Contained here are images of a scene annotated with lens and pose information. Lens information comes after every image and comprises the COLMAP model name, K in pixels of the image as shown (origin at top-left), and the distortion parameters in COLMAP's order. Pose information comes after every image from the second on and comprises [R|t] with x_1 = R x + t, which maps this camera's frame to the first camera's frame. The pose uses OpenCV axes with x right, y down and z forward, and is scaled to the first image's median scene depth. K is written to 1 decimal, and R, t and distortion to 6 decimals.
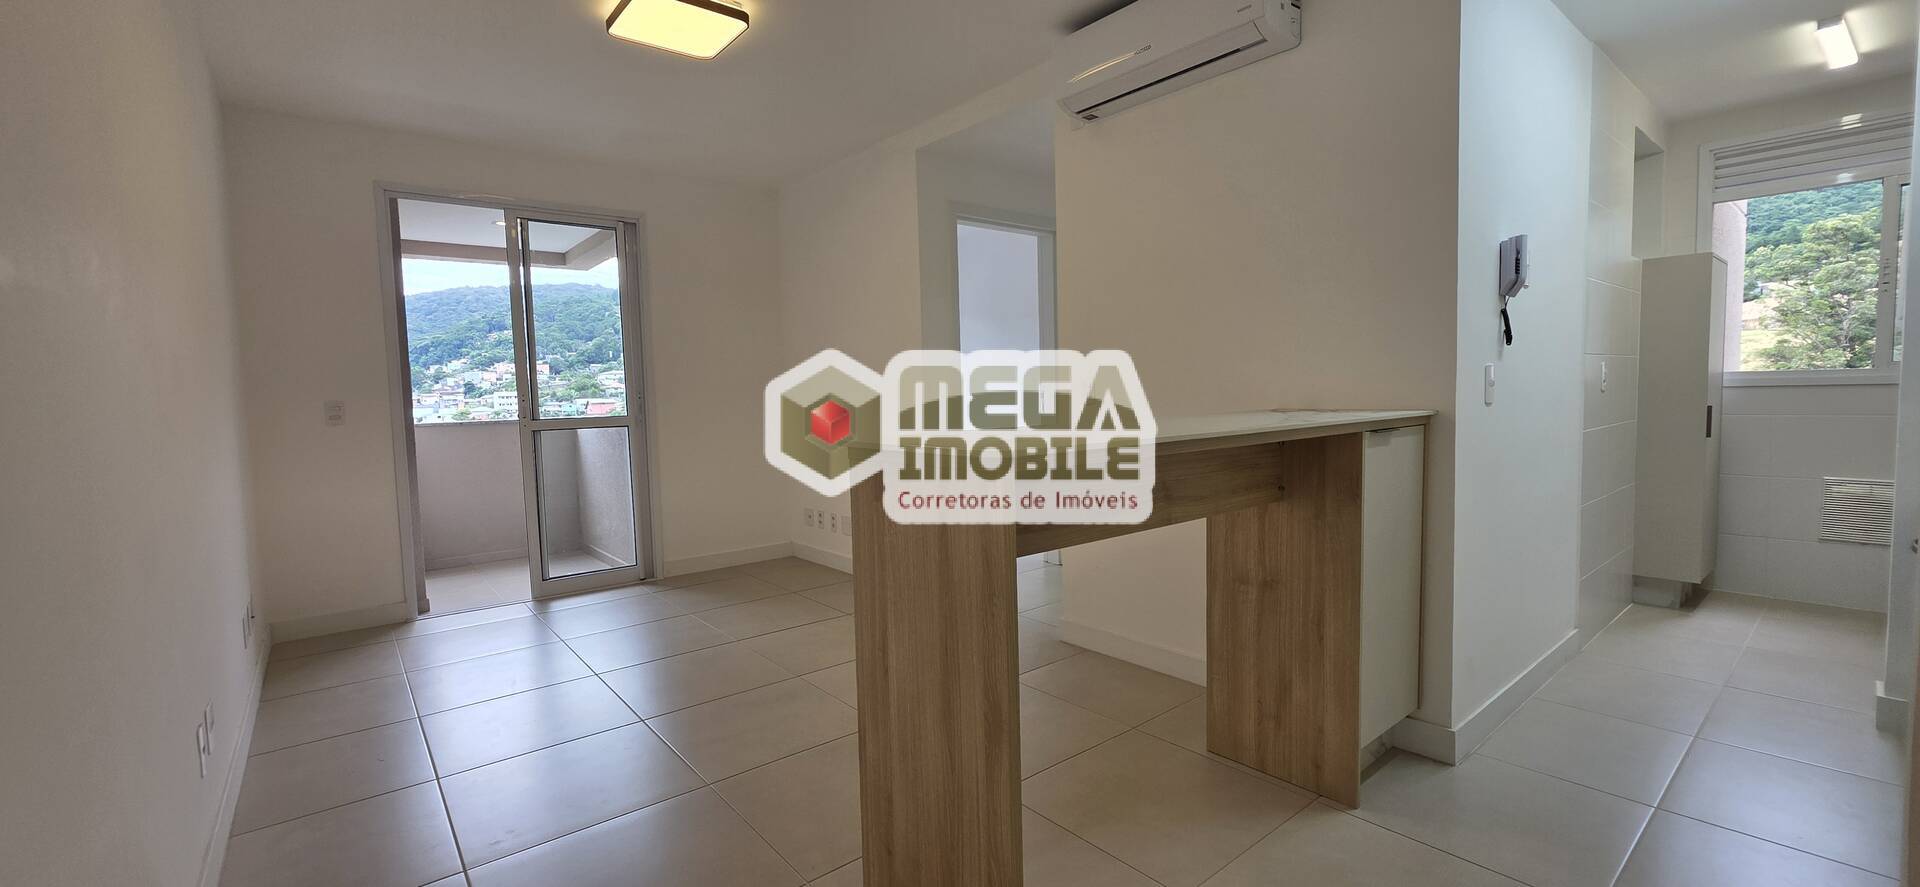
lens RADIAL K [[765.1, 0, 962.2], [0, 765.1, 437.8], [0, 0, 1]] dist [0.002108, -0.000148]
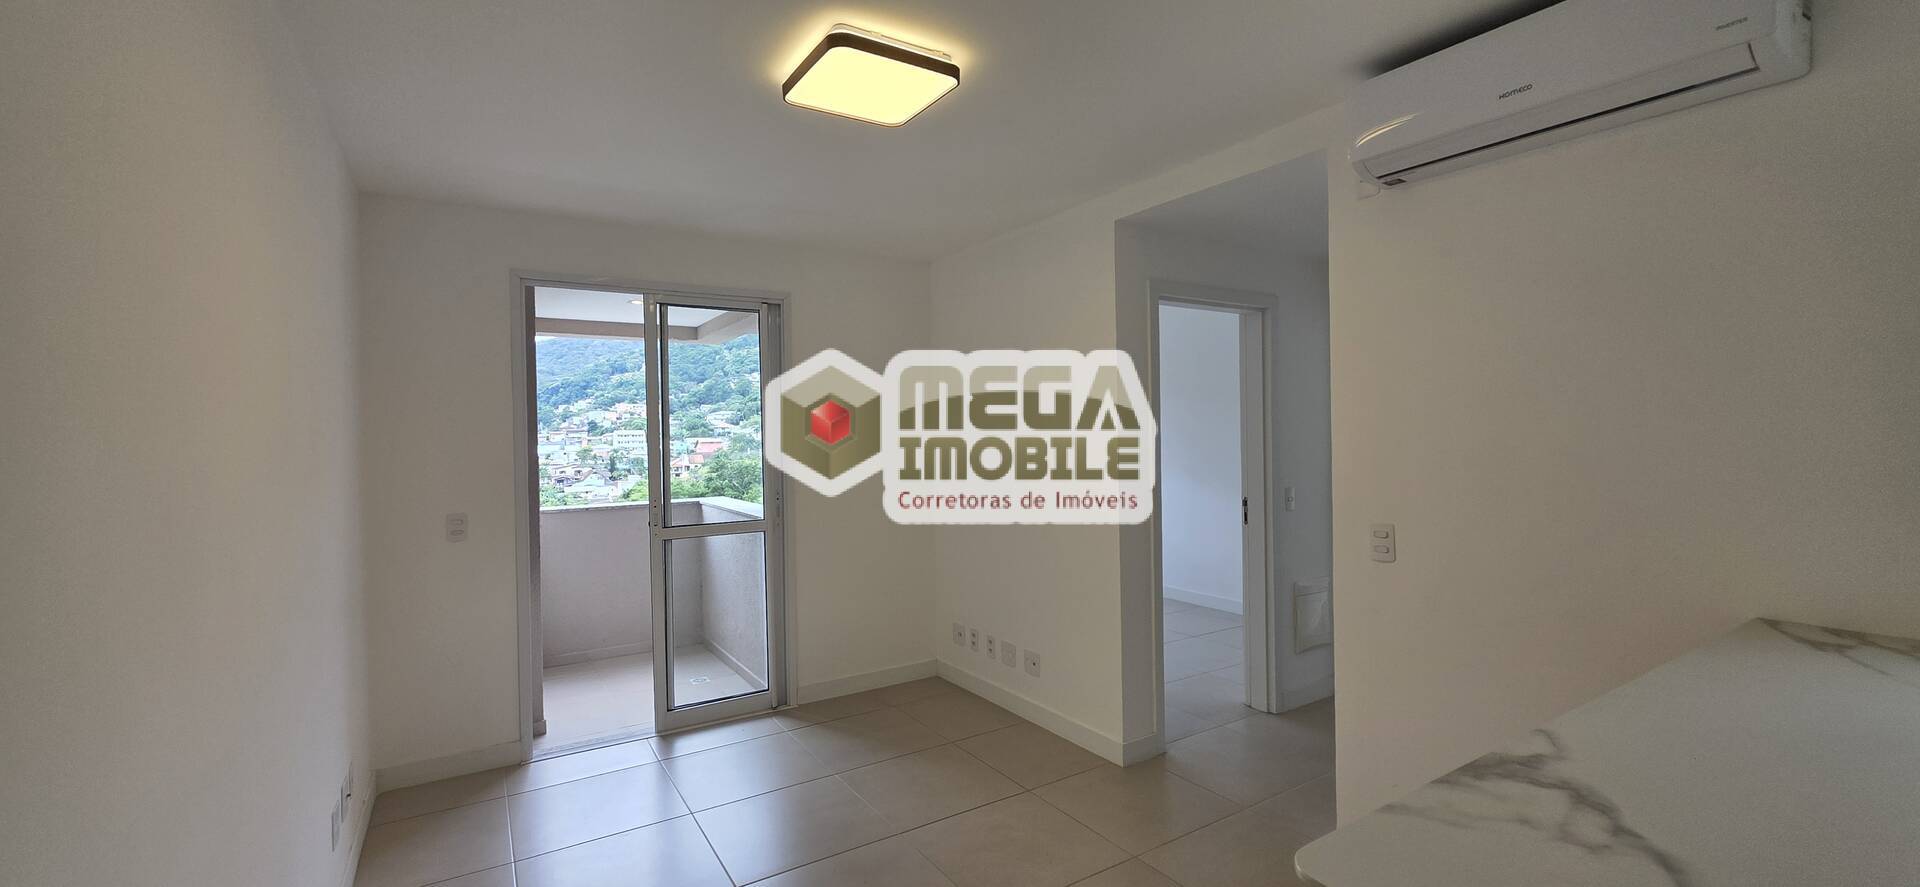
lens RADIAL K [[765.1, 0, 964.7], [0, 765.1, 437.2], [0, 0, 1]] dist [0.002108, -0.000148]
pose [[0.992987, 0.011079, -0.117707, -0.100777], [-0.017542, 0.998386, -0.054010, -0.077191], [0.116918, 0.055696, 0.991579, 0.140311]]
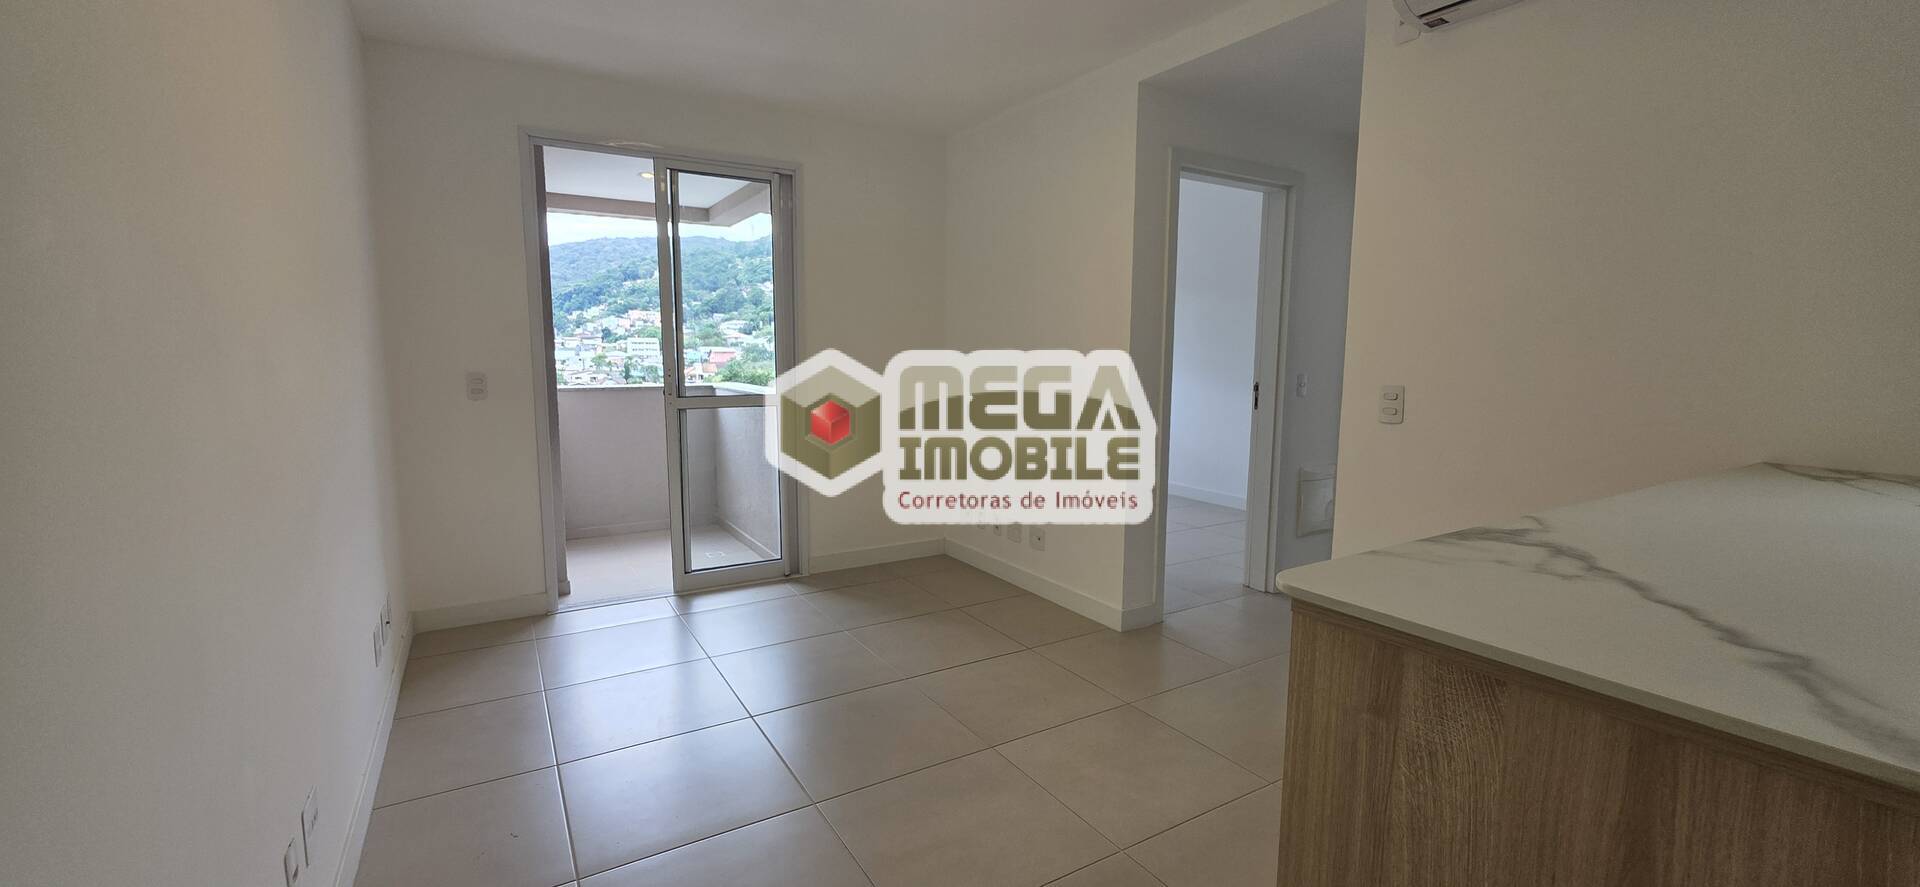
lens RADIAL K [[765.1, 0, 961.6], [0, 765.1, 437.5], [0, 0, 1]] dist [0.002108, -0.000148]
pose [[0.989778, 0.048818, -0.134000, -0.097740], [-0.041558, 0.997540, 0.056447, -0.036230], [0.136426, -0.050301, 0.989372, 0.137666]]
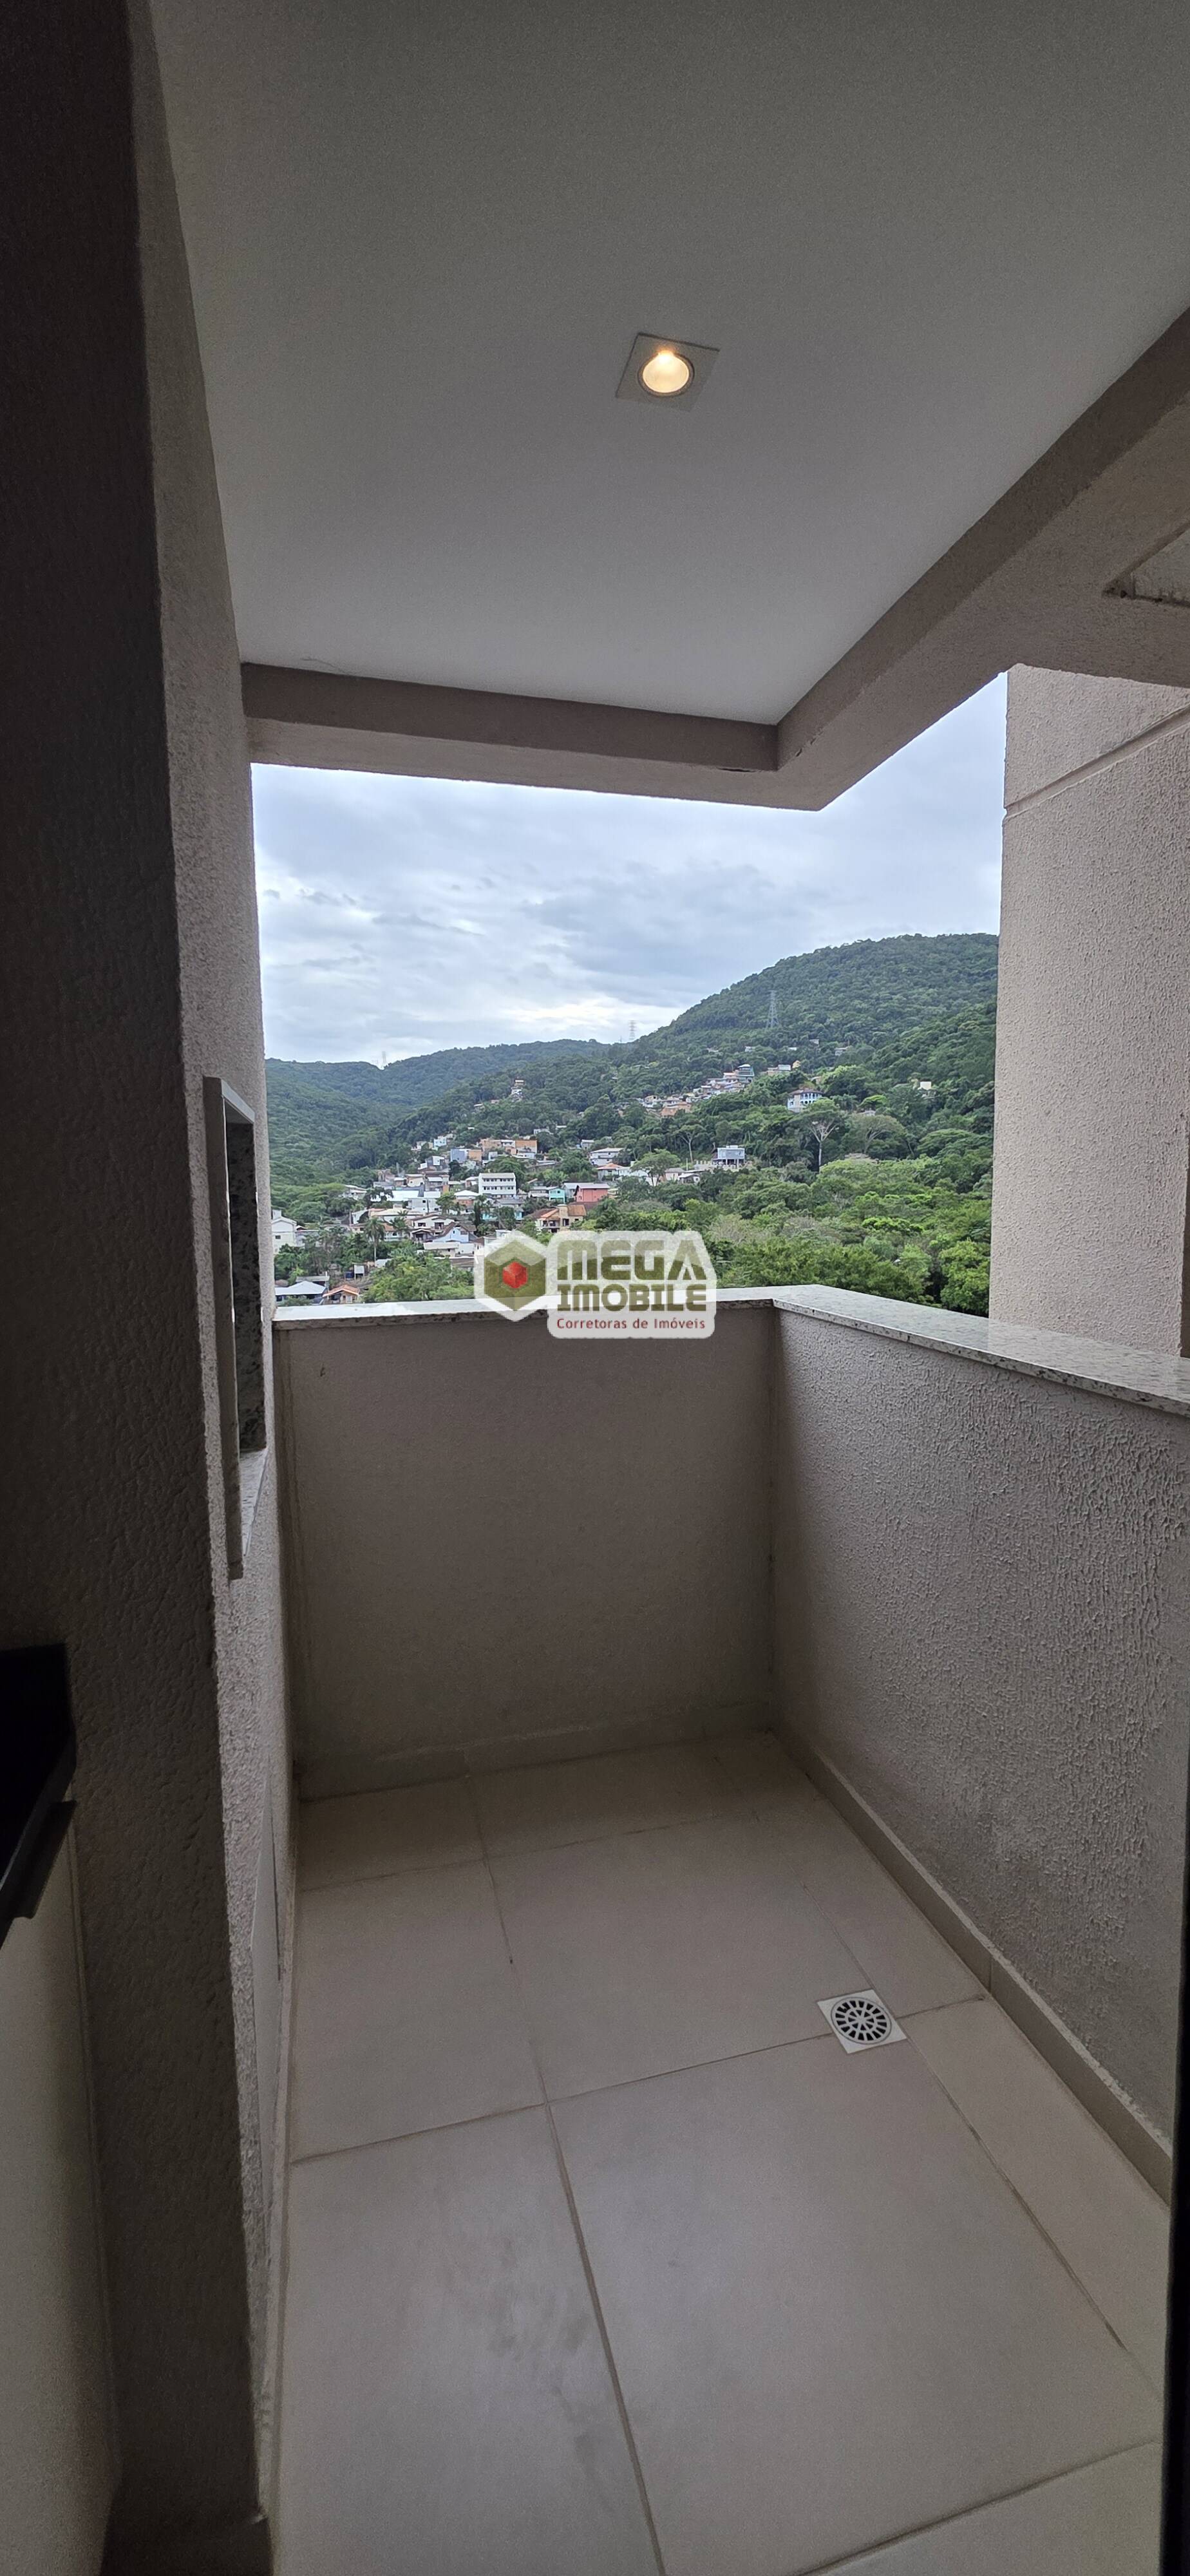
lens RADIAL K [[1026.5, 0, 593.7], [0, 1026.5, 1308.0], [0, 0, 1]] dist [0.002108, -0.000148]
pose [[0.906018, 0.067056, -0.417893, -0.494749], [-0.038949, 0.996389, 0.075439, -0.069930], [0.421443, -0.052073, 0.905359, 0.741320]]
